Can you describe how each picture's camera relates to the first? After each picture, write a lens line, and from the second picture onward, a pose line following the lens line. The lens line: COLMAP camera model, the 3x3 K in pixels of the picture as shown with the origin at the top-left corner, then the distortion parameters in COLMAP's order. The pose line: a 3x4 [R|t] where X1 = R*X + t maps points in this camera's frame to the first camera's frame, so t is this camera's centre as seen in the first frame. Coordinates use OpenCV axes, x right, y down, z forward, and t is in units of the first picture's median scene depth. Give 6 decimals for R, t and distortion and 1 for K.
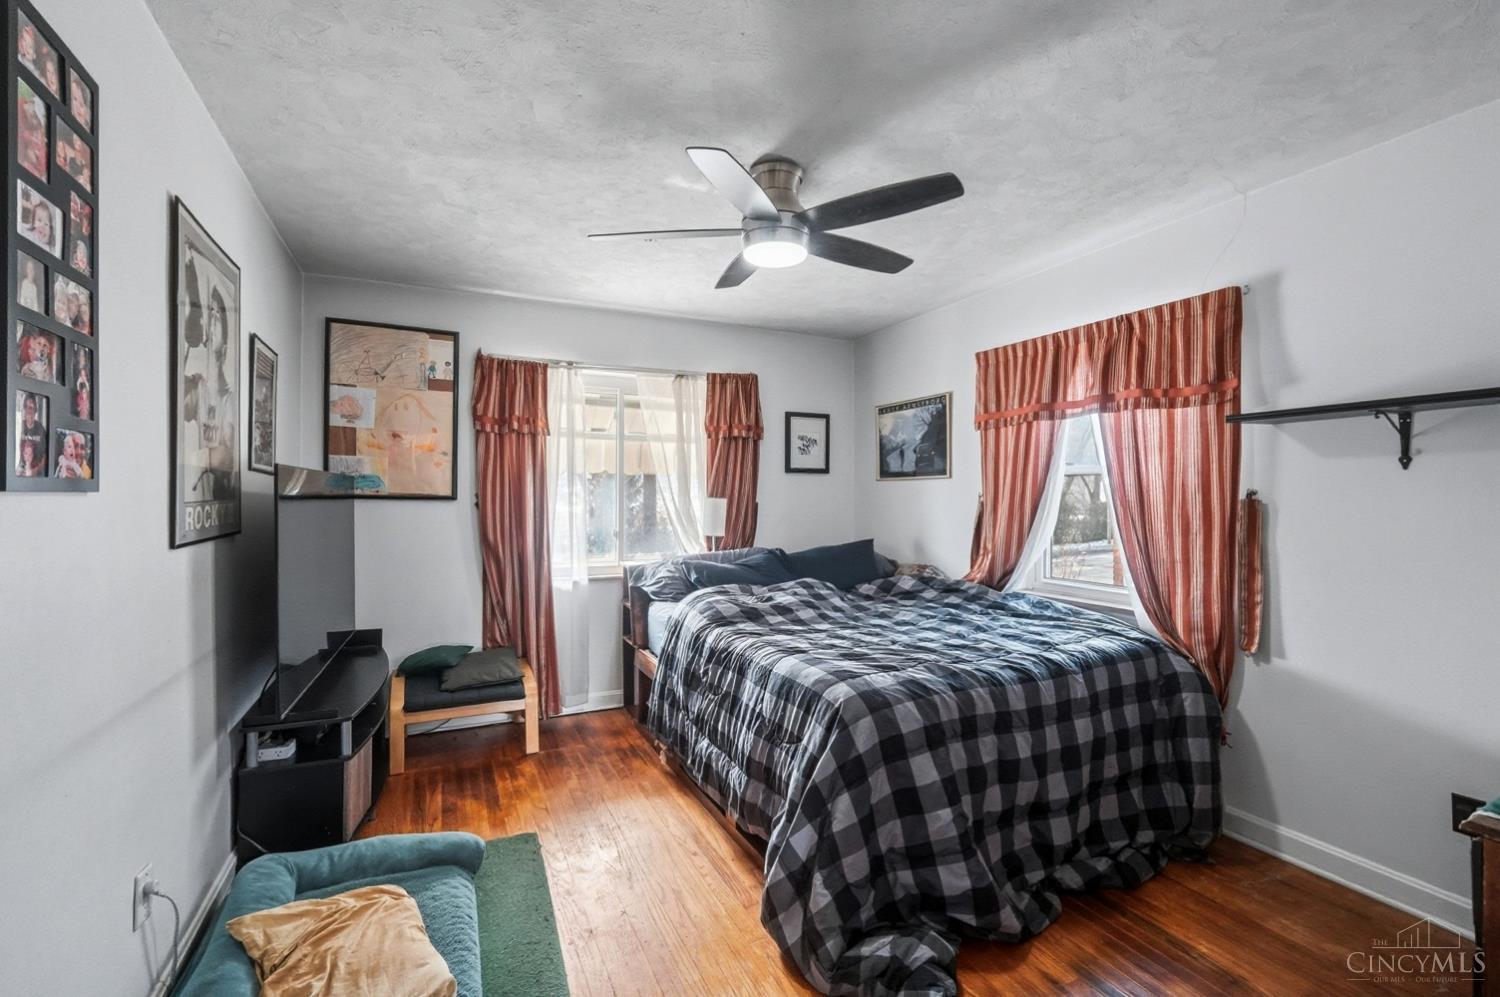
lens RADIAL K [[649.5, 0, 745.0], [0, 649.5, 499.2], [0, 0, 1]] dist [-0.000352, -0.000089]
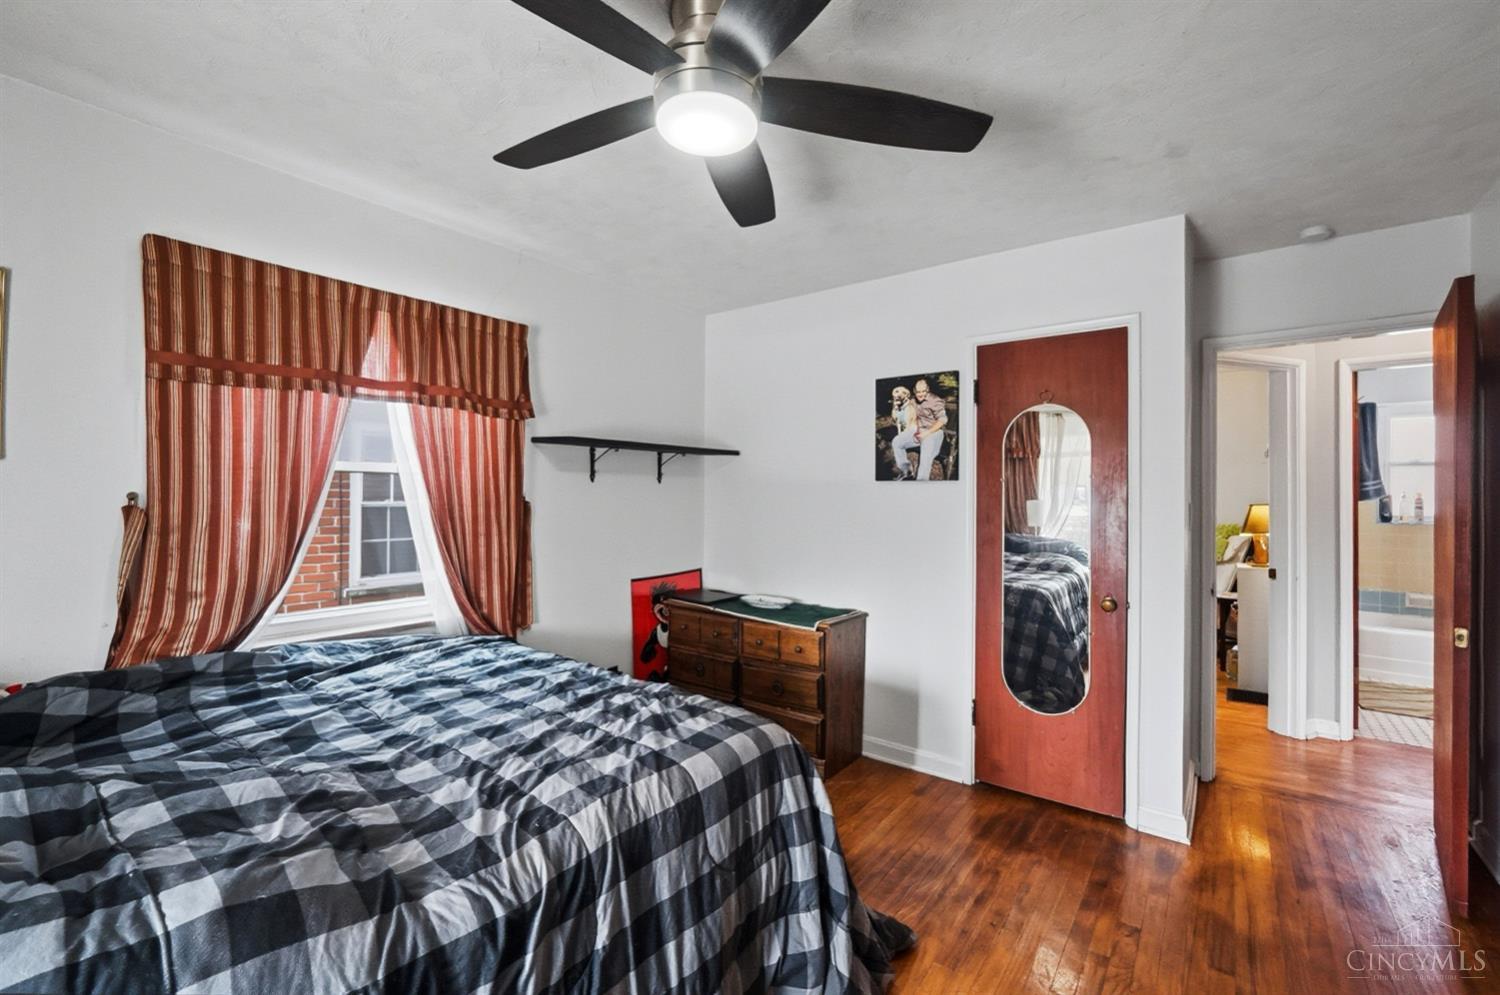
lens RADIAL K [[610.1, 0, 742.1], [0, 610.1, 498.0], [0, 0, 1]] dist [-0.000246, 0.000072]
pose [[-0.420848, -0.001900, 0.907129, -0.367463], [0.003591, 0.999986, 0.003761, -0.007082], [-0.907124, 0.004841, -0.420836, 0.917159]]
